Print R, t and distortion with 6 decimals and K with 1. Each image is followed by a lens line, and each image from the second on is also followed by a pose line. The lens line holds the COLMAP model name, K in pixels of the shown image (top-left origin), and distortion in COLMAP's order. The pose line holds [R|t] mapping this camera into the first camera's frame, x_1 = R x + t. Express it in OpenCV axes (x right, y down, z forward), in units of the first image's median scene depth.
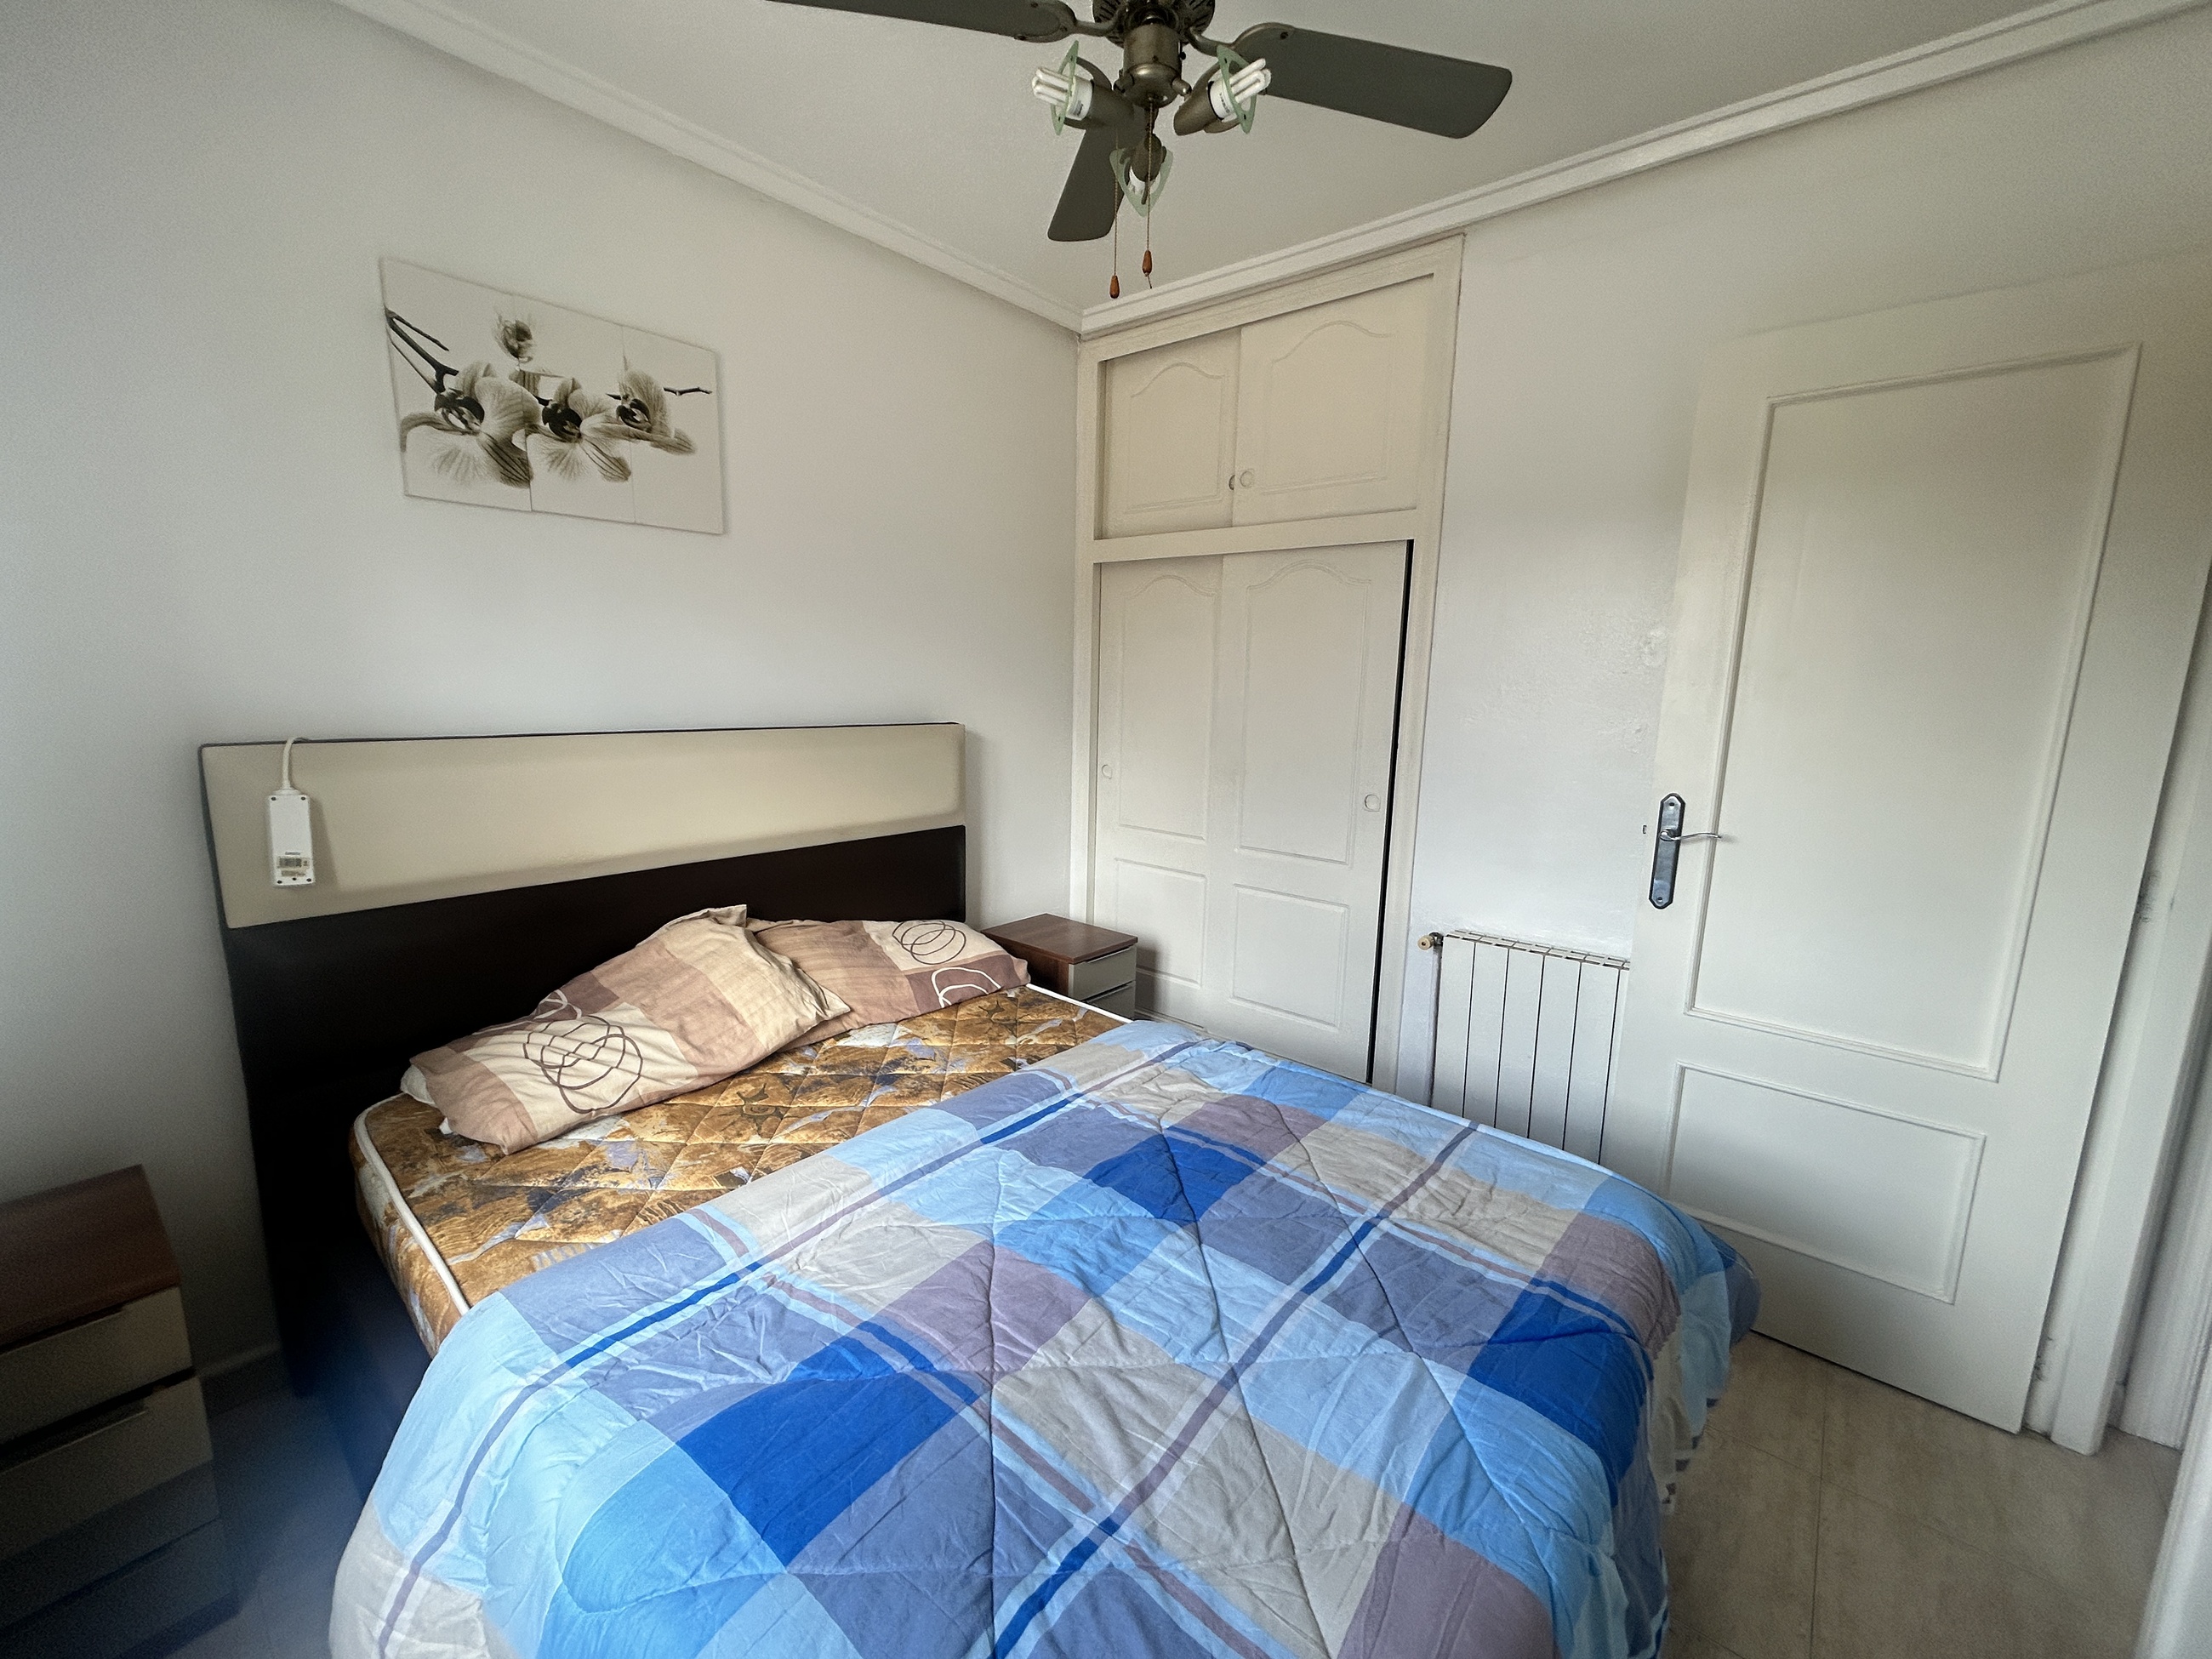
lens RADIAL K [[892.9, 0, 1107.8], [0, 892.9, 825.6], [0, 0, 1]] dist [-0.000678, 0.001295]
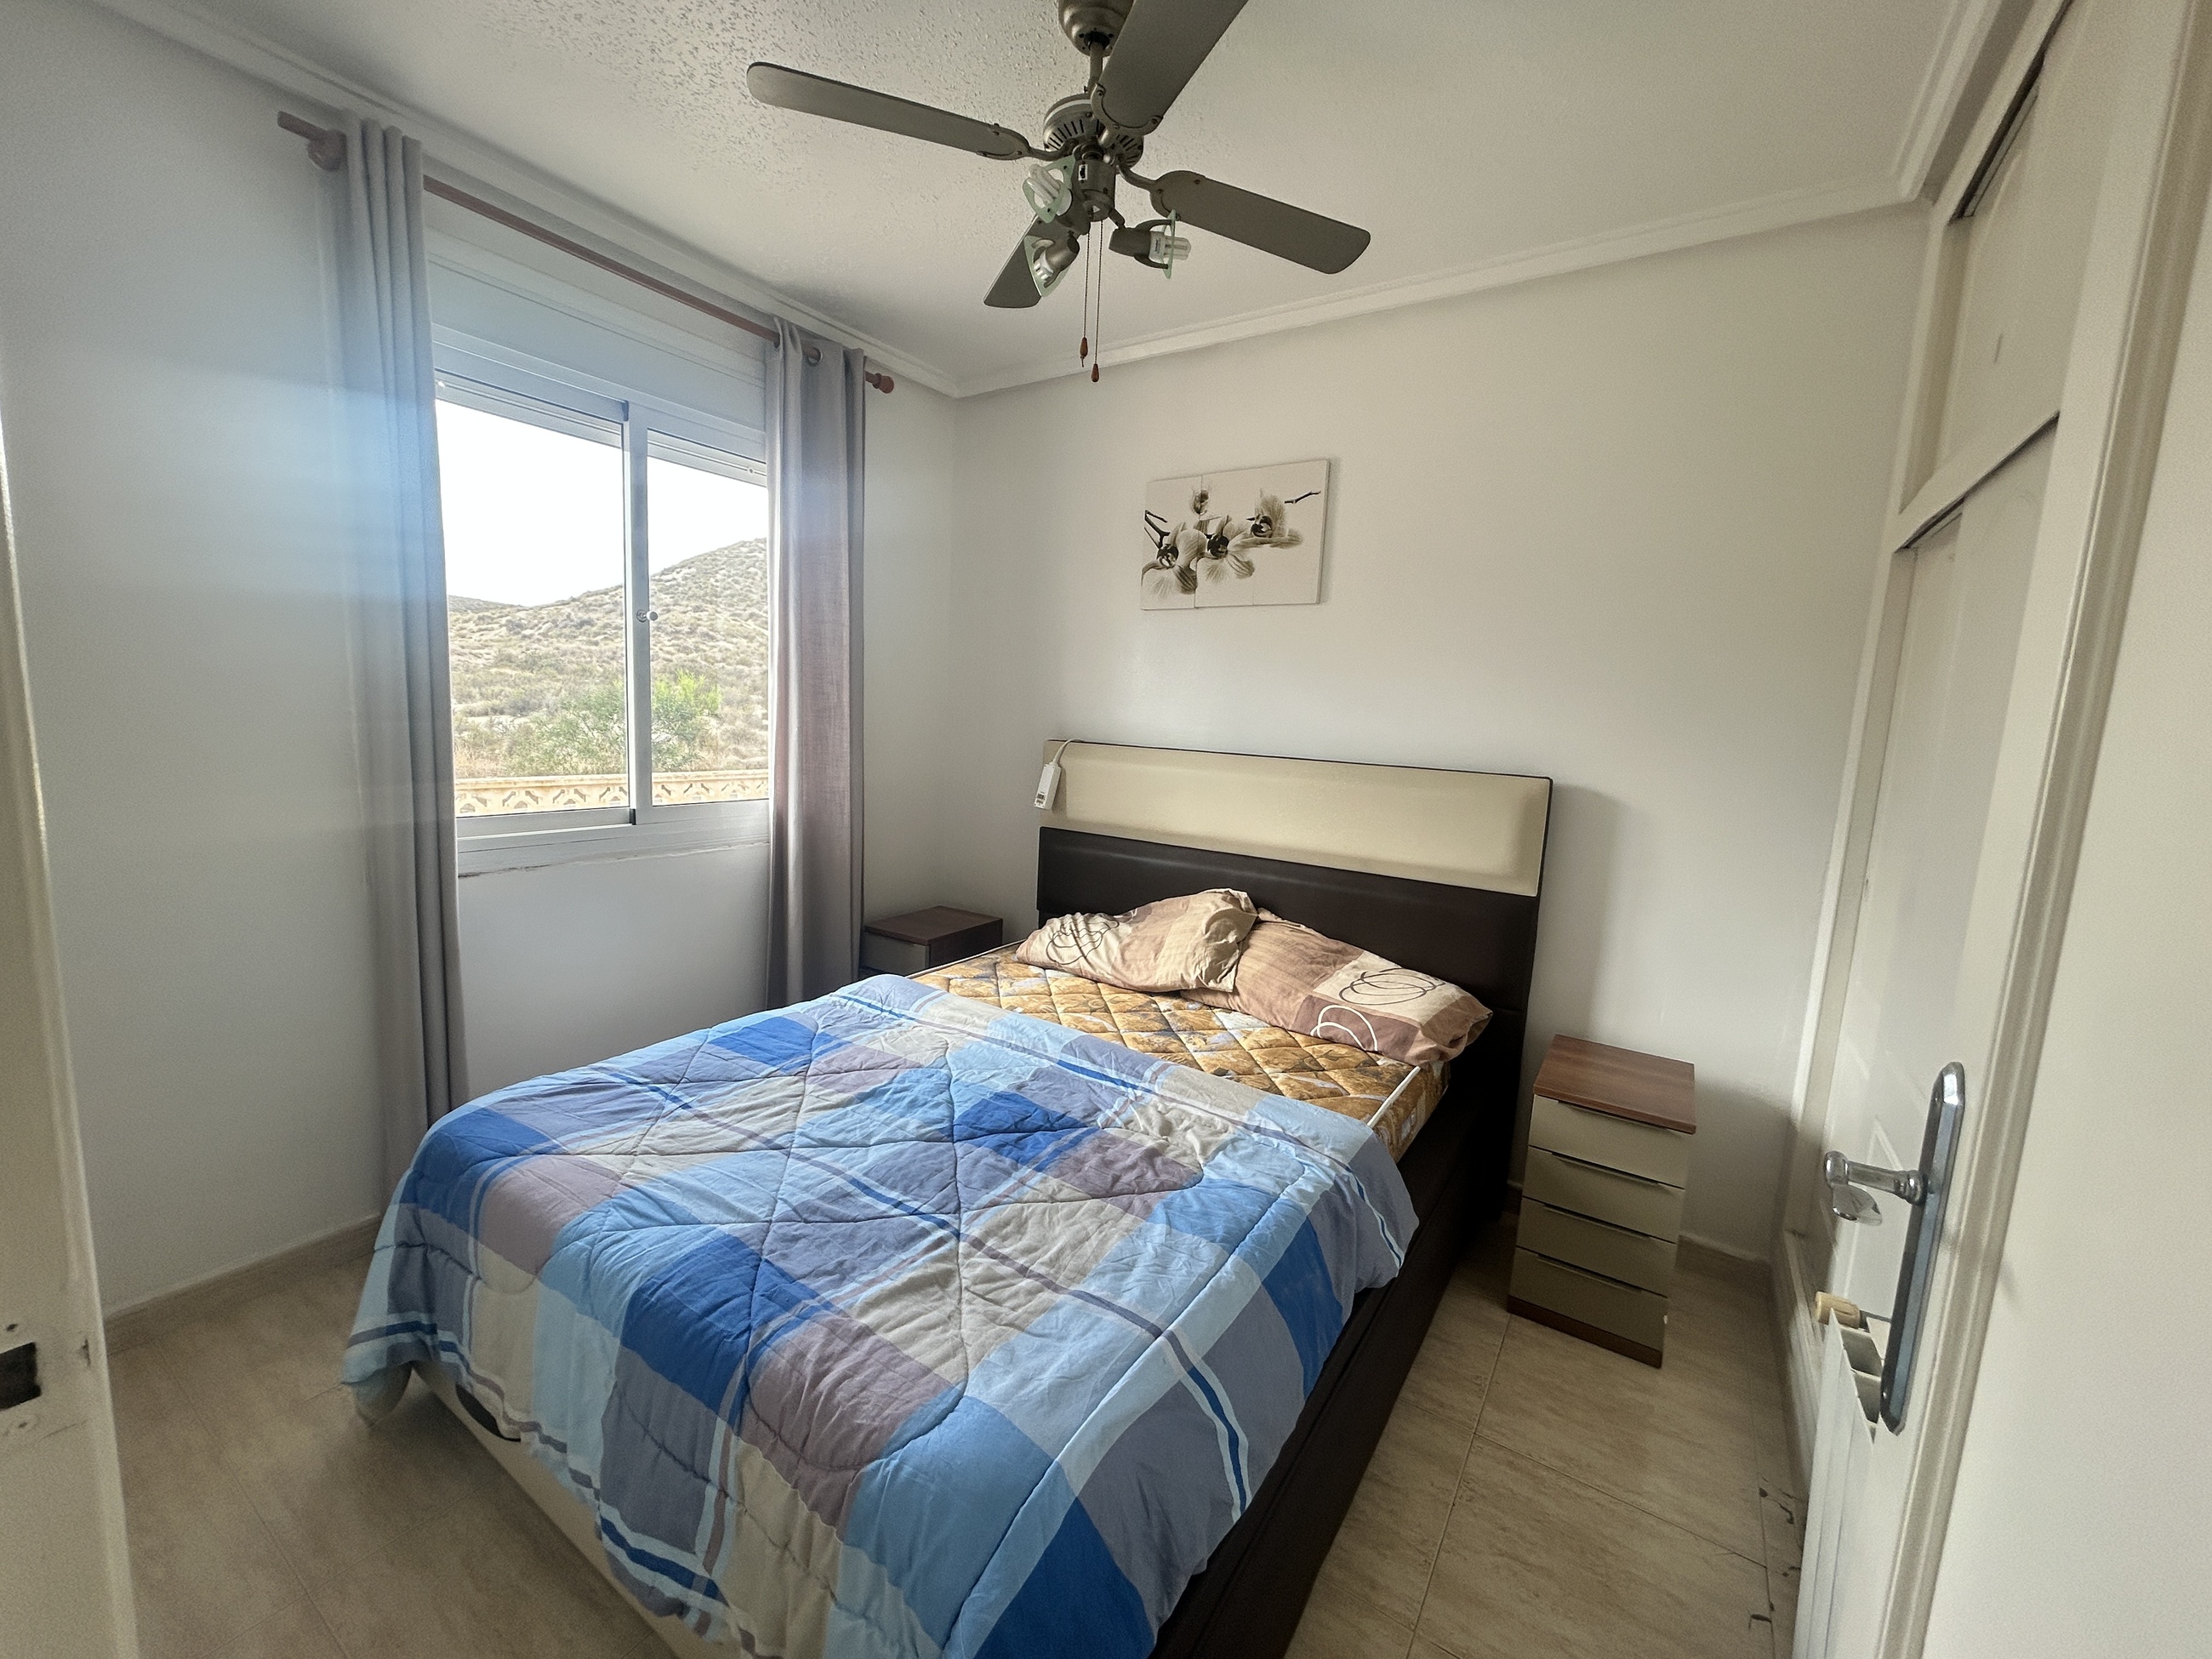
lens RADIAL K [[892.9, 0, 1109.5], [0, 892.9, 832.2], [0, 0, 1]] dist [-0.000678, 0.001295]
pose [[0.121551, 0.123335, -0.984893, 0.948523], [-0.206189, 0.973743, 0.096492, -0.091100], [0.970933, 0.191346, 0.143789, 0.719943]]
